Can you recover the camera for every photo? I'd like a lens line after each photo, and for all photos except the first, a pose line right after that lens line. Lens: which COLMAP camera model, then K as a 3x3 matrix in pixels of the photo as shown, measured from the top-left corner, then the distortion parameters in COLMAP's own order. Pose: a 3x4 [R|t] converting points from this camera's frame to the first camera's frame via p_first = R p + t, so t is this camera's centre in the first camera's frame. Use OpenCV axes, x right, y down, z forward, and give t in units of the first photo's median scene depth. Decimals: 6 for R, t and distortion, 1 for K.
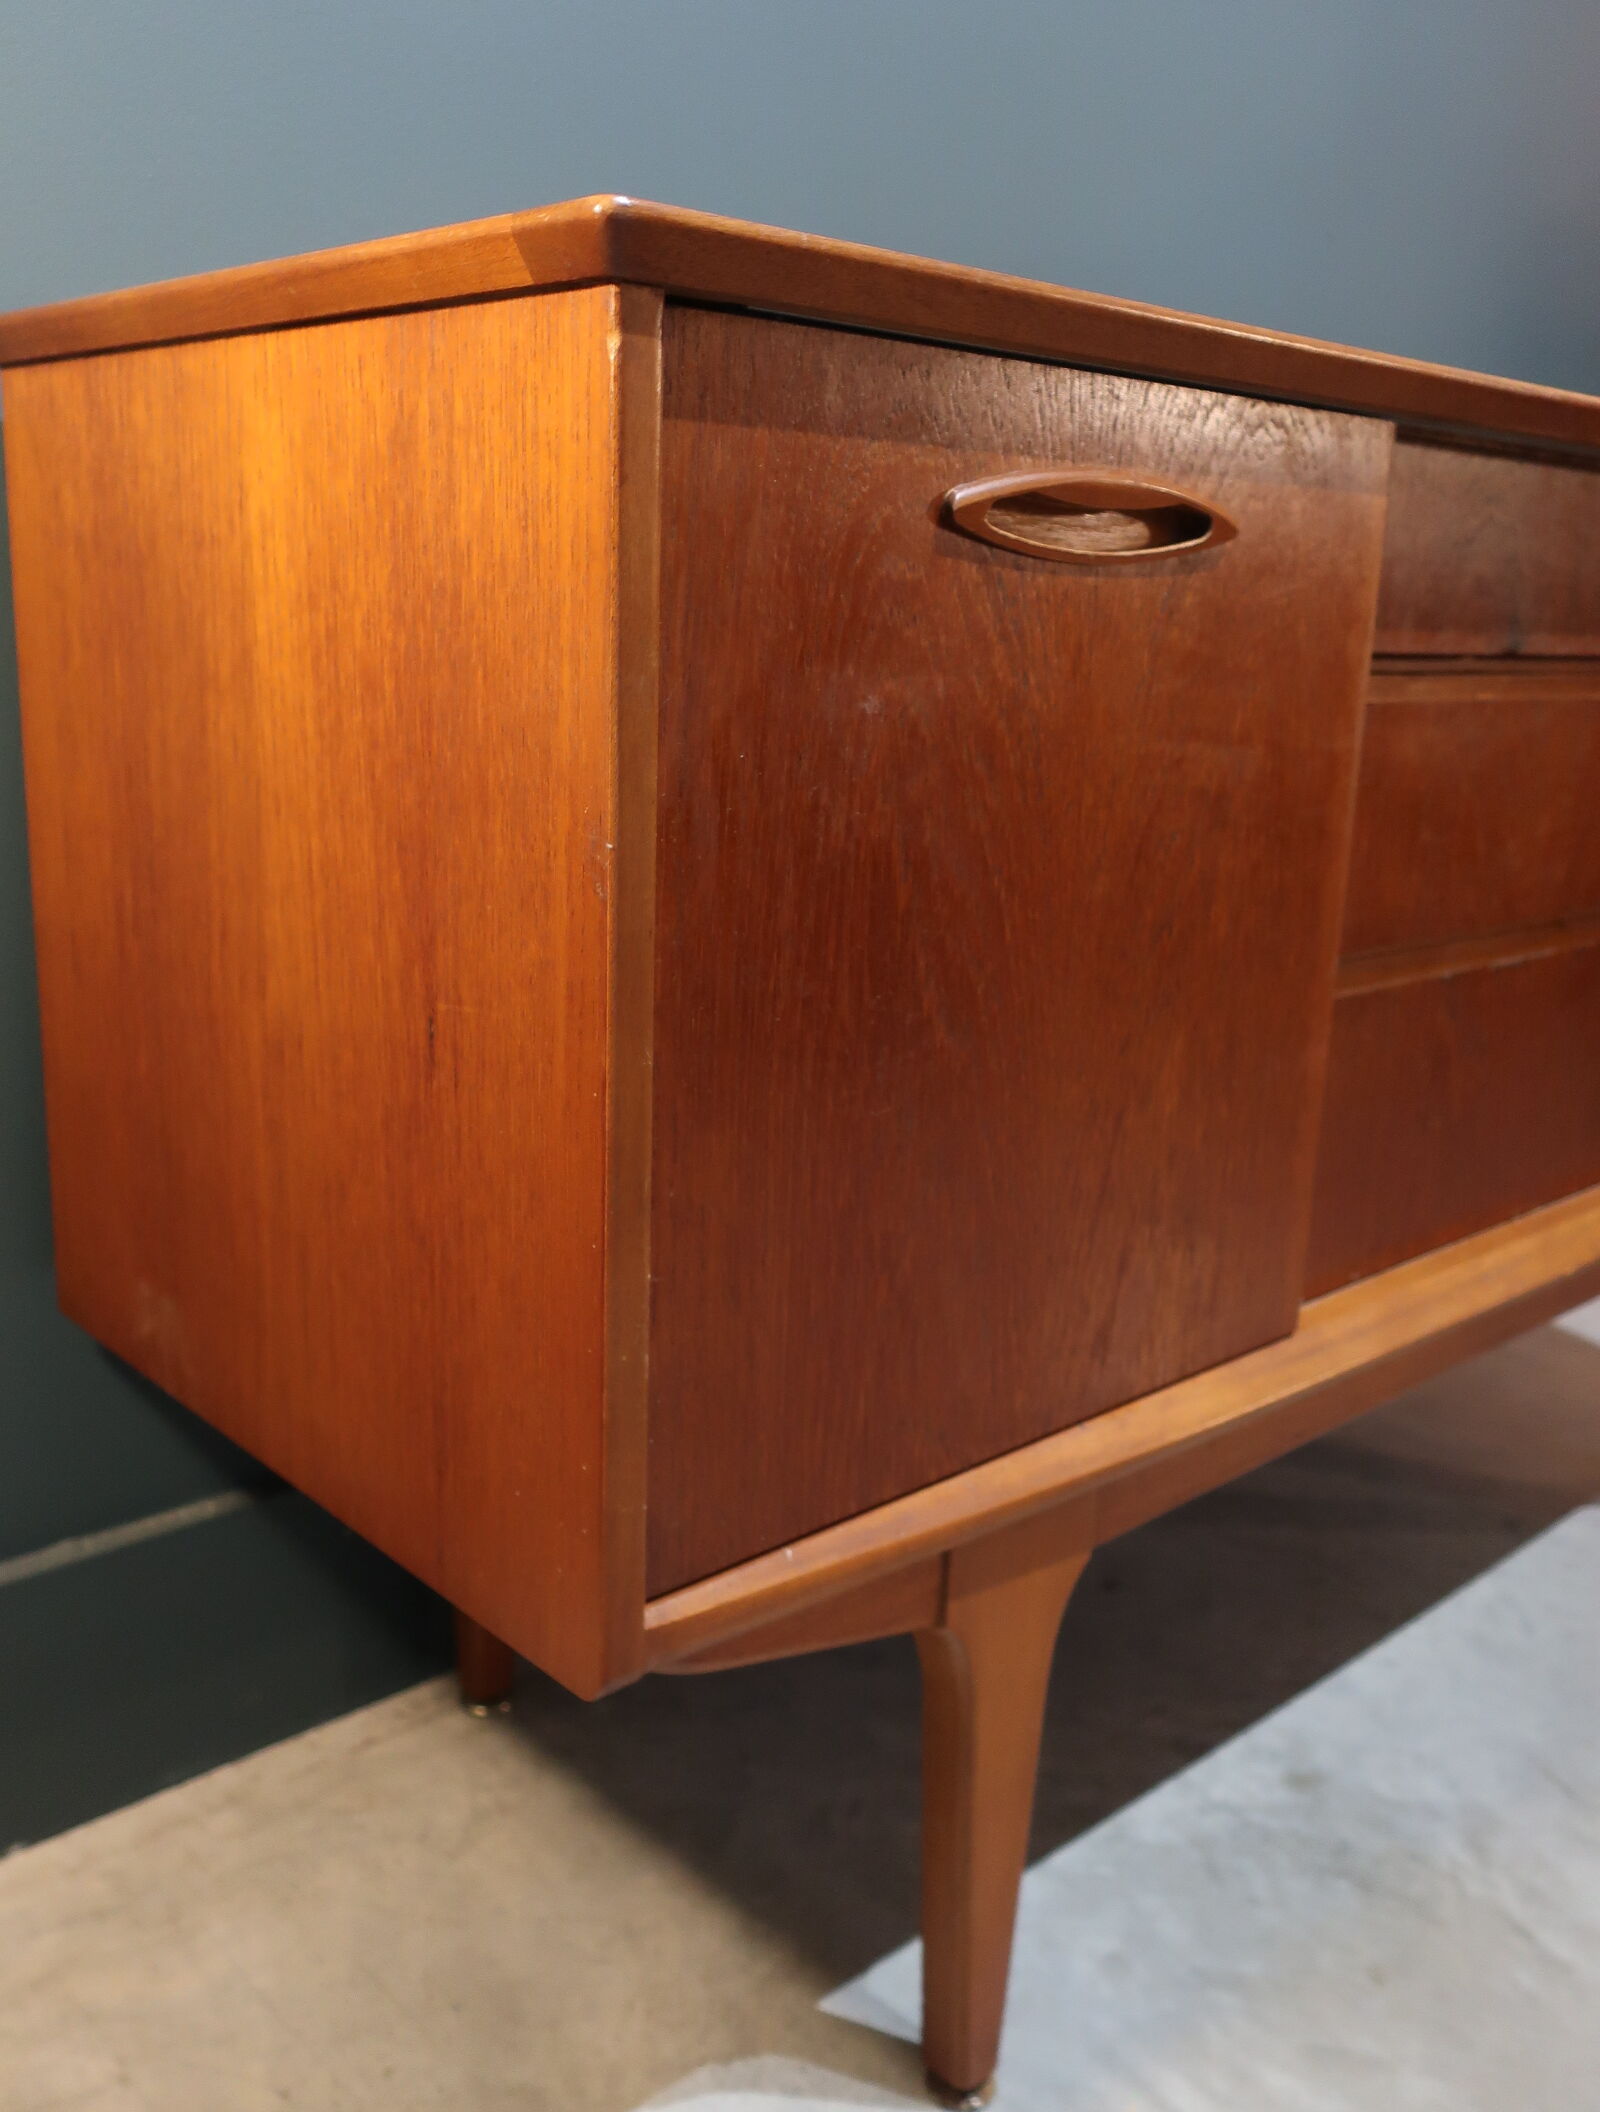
lens RADIAL K [[1911.8, 0, 792.2], [0, 1911.8, 1051.8], [0, 0, 1]] dist [-0.001549, 0.000550]
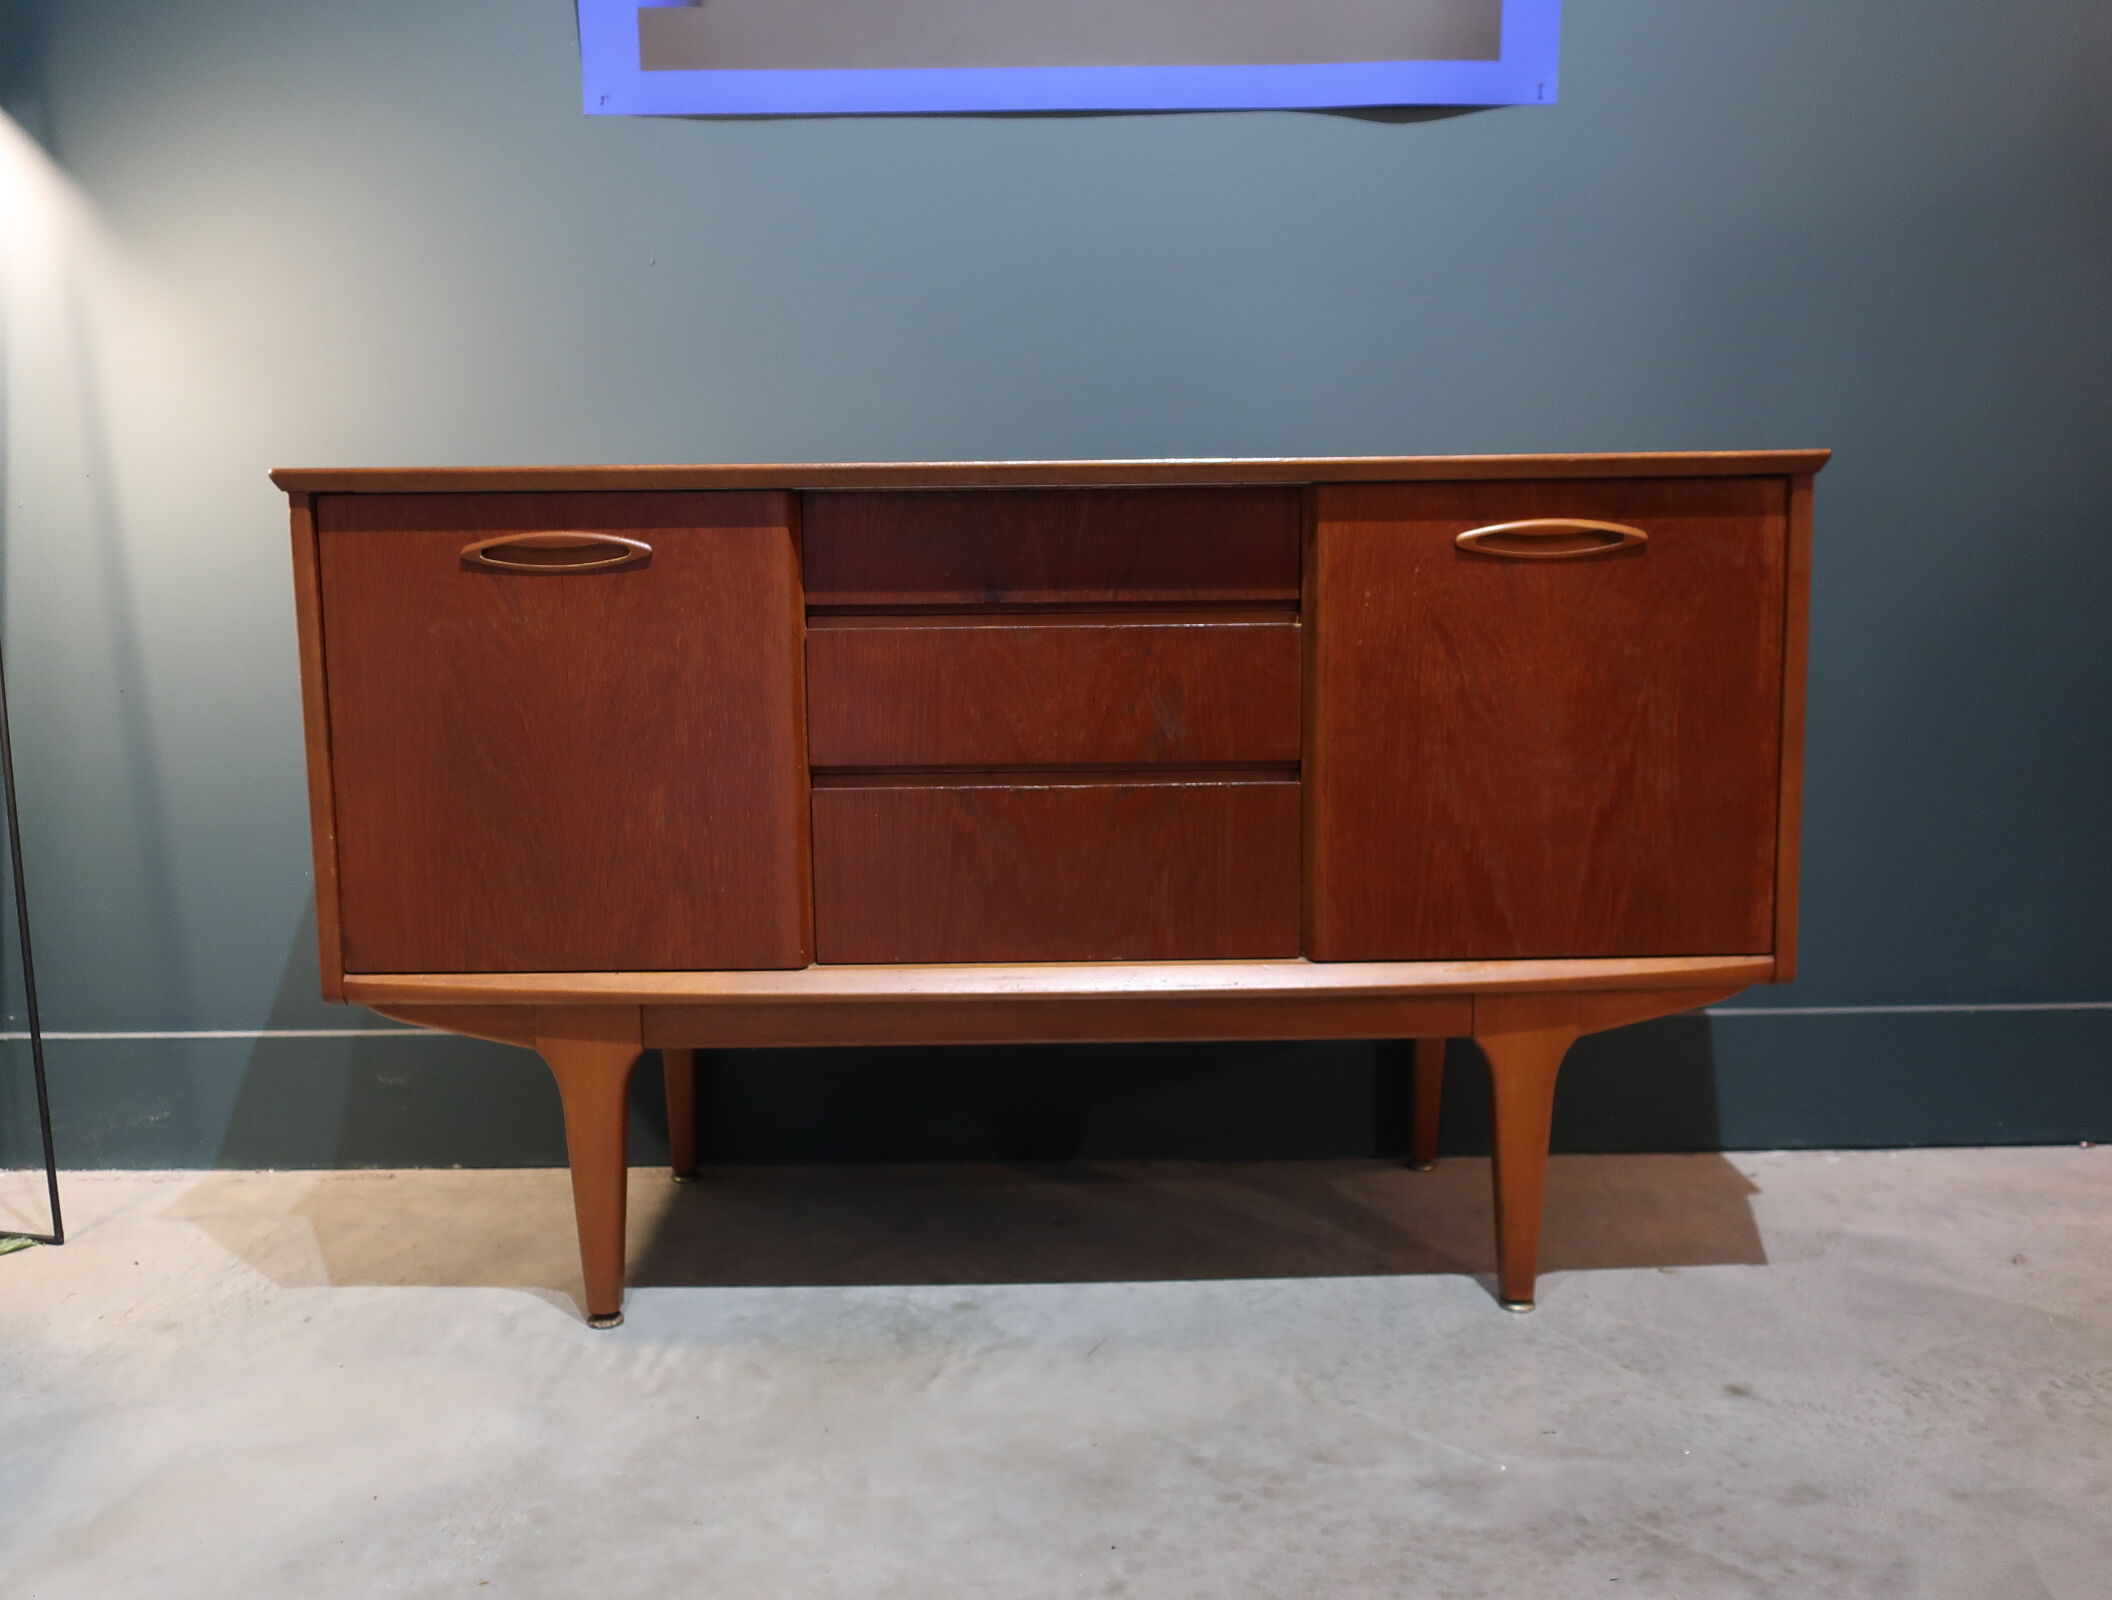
lens RADIAL K [[1911.8, 0, 1033.8], [0, 1911.8, 801.1], [0, 0, 1]] dist [-0.001549, 0.000550]
pose [[0.732295, 0.042139, -0.679682, 1.503257], [-0.125143, 0.989413, -0.073487, 0.084705], [0.669390, 0.138872, 0.729816, -0.192952]]
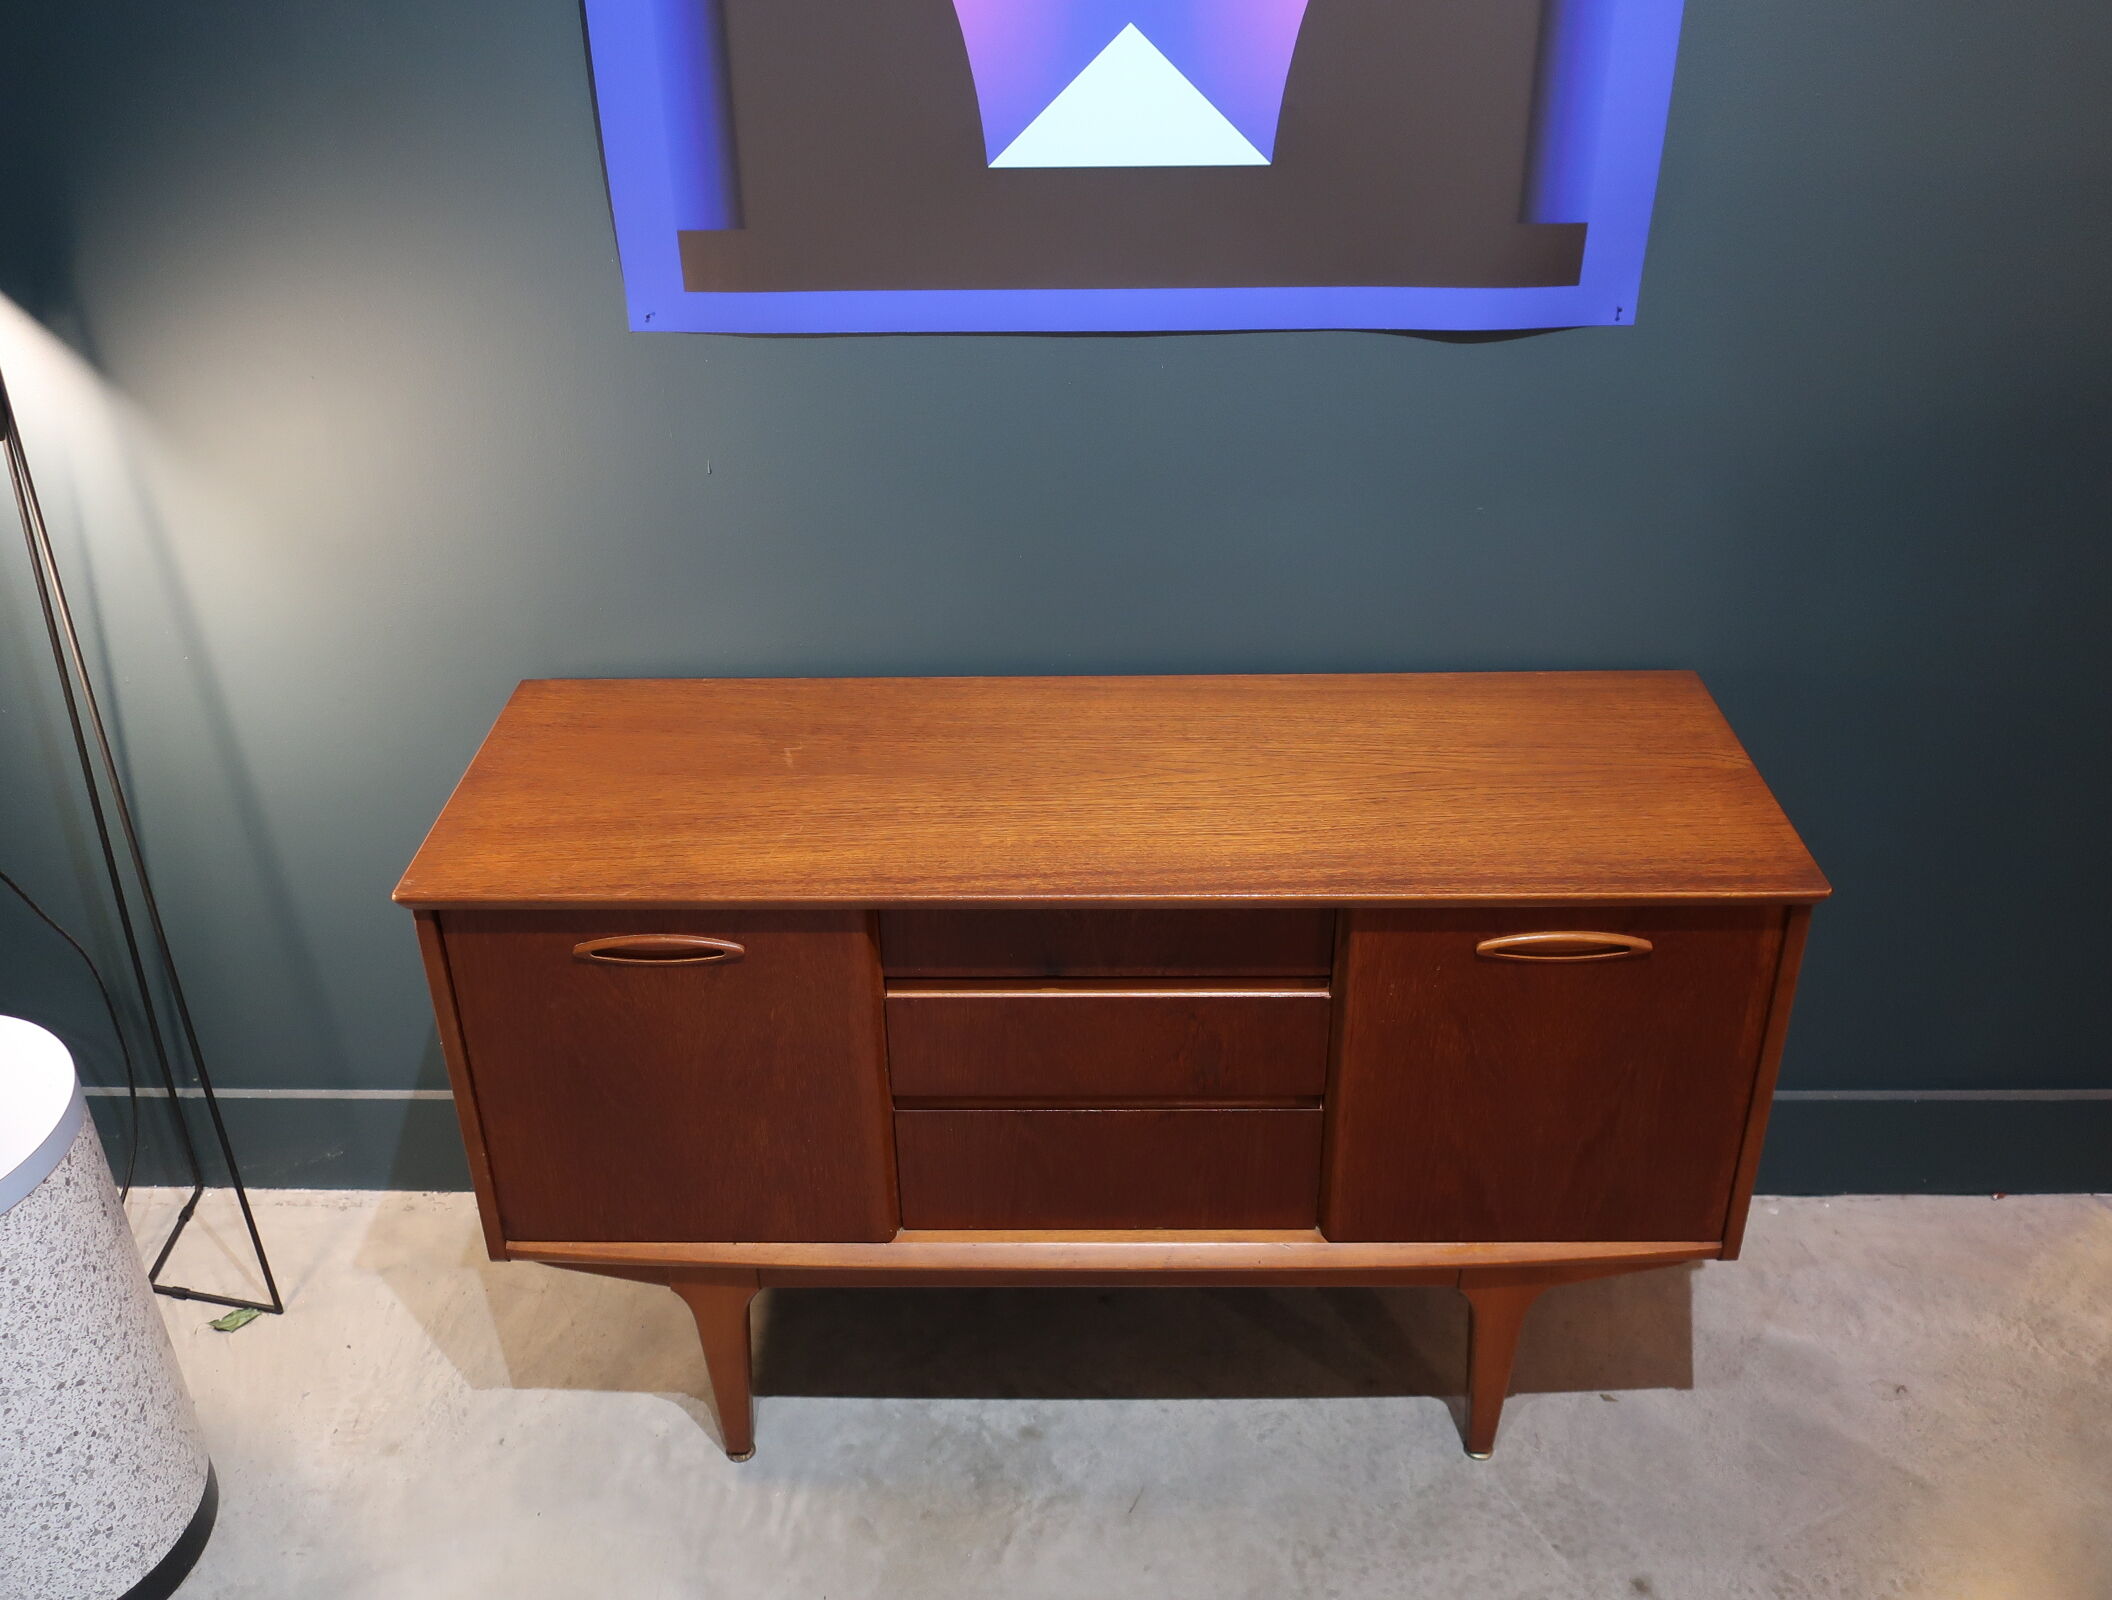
lens RADIAL K [[1911.8, 0, 1033.8], [0, 1911.8, 801.1], [0, 0, 1]] dist [-0.001549, 0.000550]
pose [[0.718334, 0.297767, -0.628754, 1.435309], [-0.122331, 0.943754, 0.307185, -0.910003], [0.684859, -0.143745, 0.714357, -0.328708]]
